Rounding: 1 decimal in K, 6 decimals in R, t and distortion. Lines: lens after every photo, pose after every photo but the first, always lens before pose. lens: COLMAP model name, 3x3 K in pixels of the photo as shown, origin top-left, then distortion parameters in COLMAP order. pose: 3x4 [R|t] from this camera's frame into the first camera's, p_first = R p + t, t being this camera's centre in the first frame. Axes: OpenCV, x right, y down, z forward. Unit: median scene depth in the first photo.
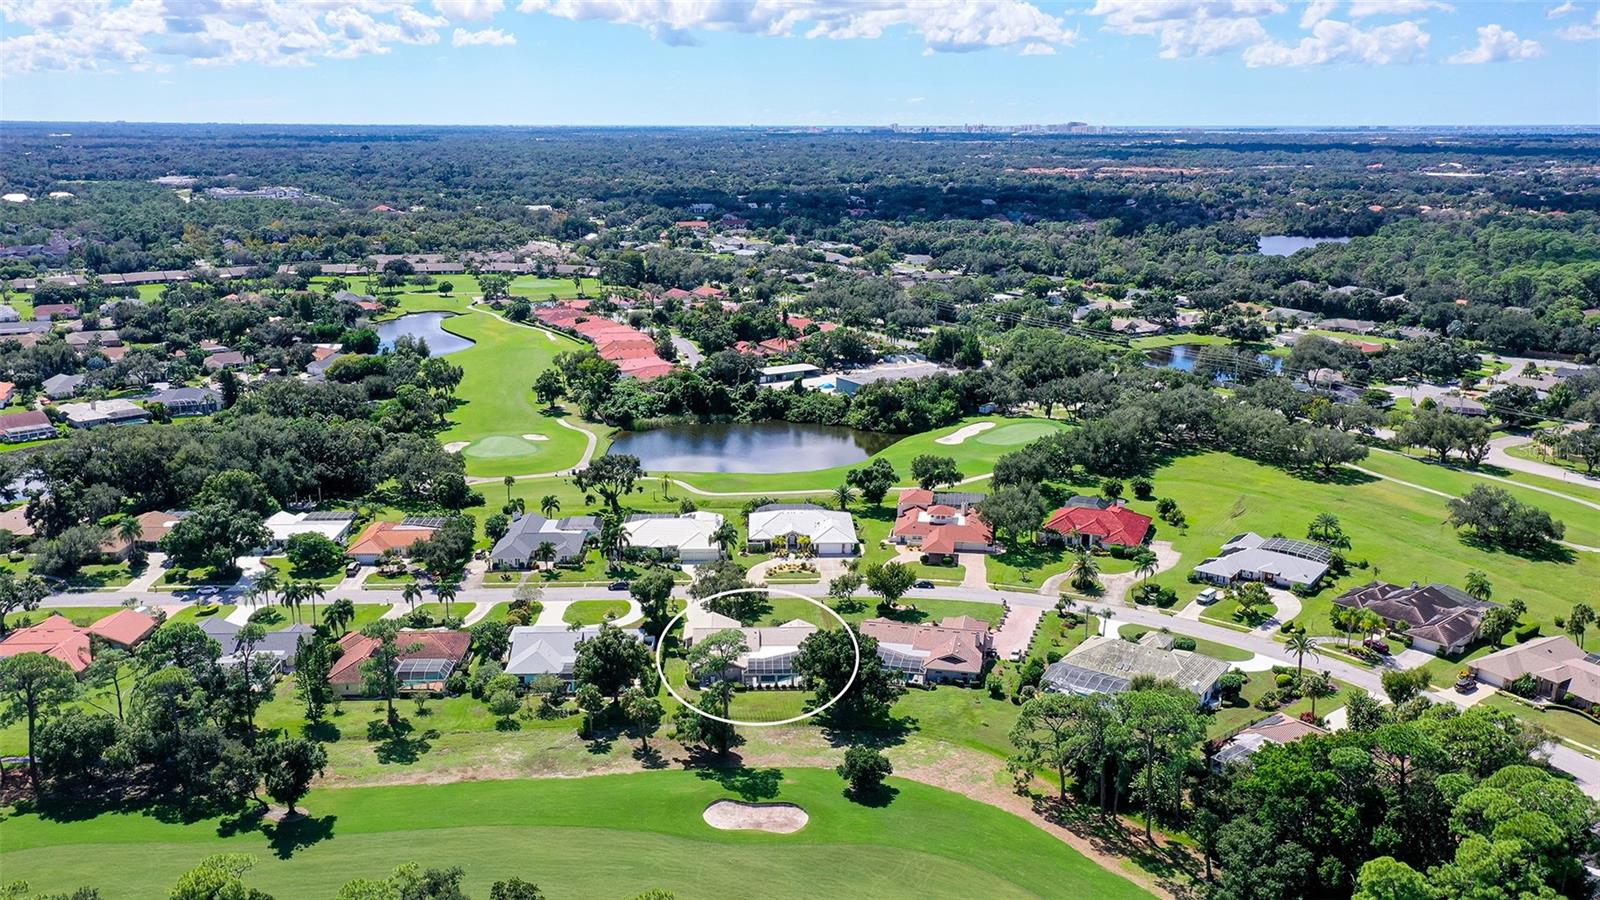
lens RADIAL K [[1277.4, 0, 804.9], [0, 1277.4, 456.9], [0, 0, 1]] dist [0.021645, 0.004882]
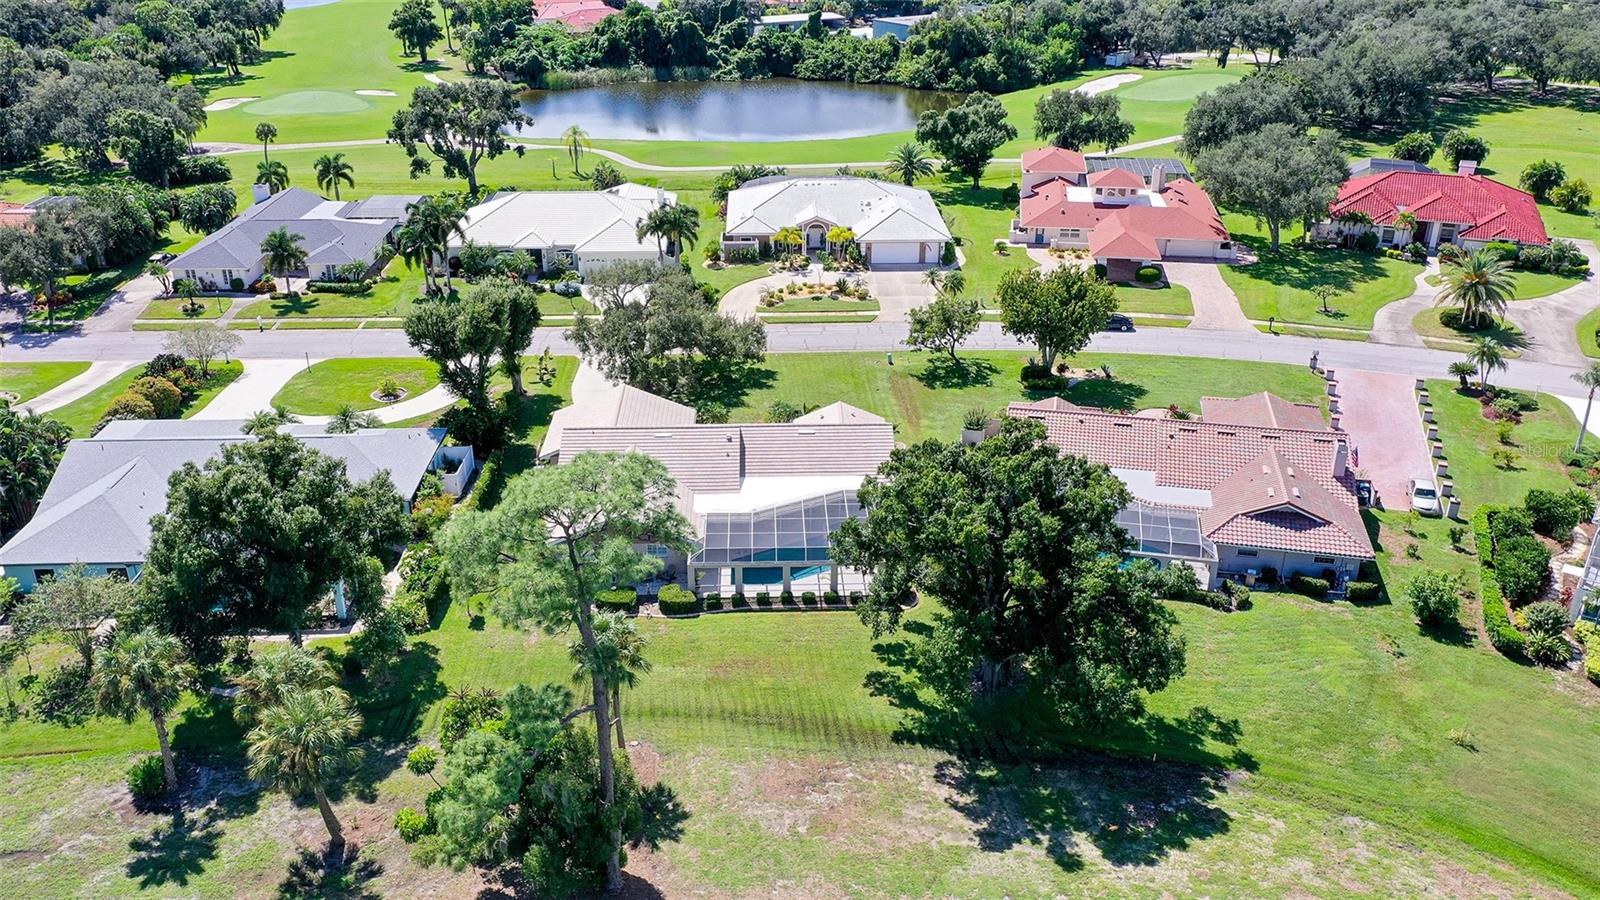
lens RADIAL K [[1303.3, 0, 804.1], [0, 1303.3, 448.5], [0, 0, 1]] dist [0.025281, 0.005014]
pose [[0.999994, -0.000537, -0.003507, -0.013667], [0.001122, 0.985603, 0.169074, 0.066224], [0.003366, -0.169077, 0.985597, 0.545807]]
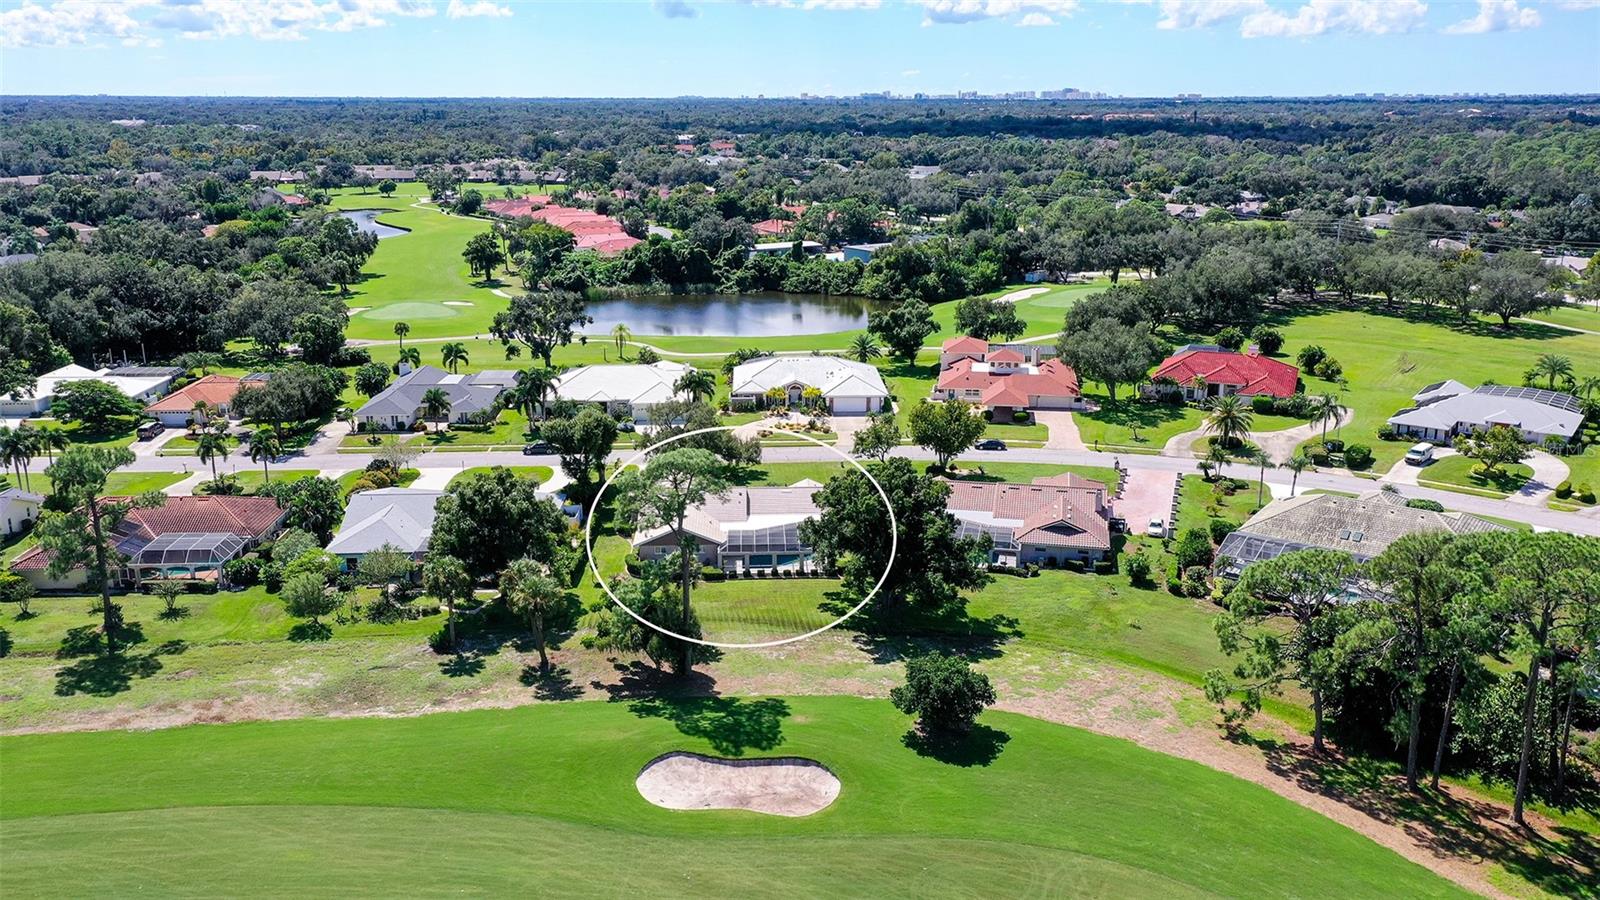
lens RADIAL K [[1277.4, 0, 804.9], [0, 1277.4, 456.9], [0, 0, 1]] dist [0.021645, 0.004882]
pose [[0.999969, -0.005380, 0.005734, -0.009359], [0.005272, 0.999812, 0.018685, 0.094148], [-0.005834, -0.018654, 0.999809, 0.328162]]
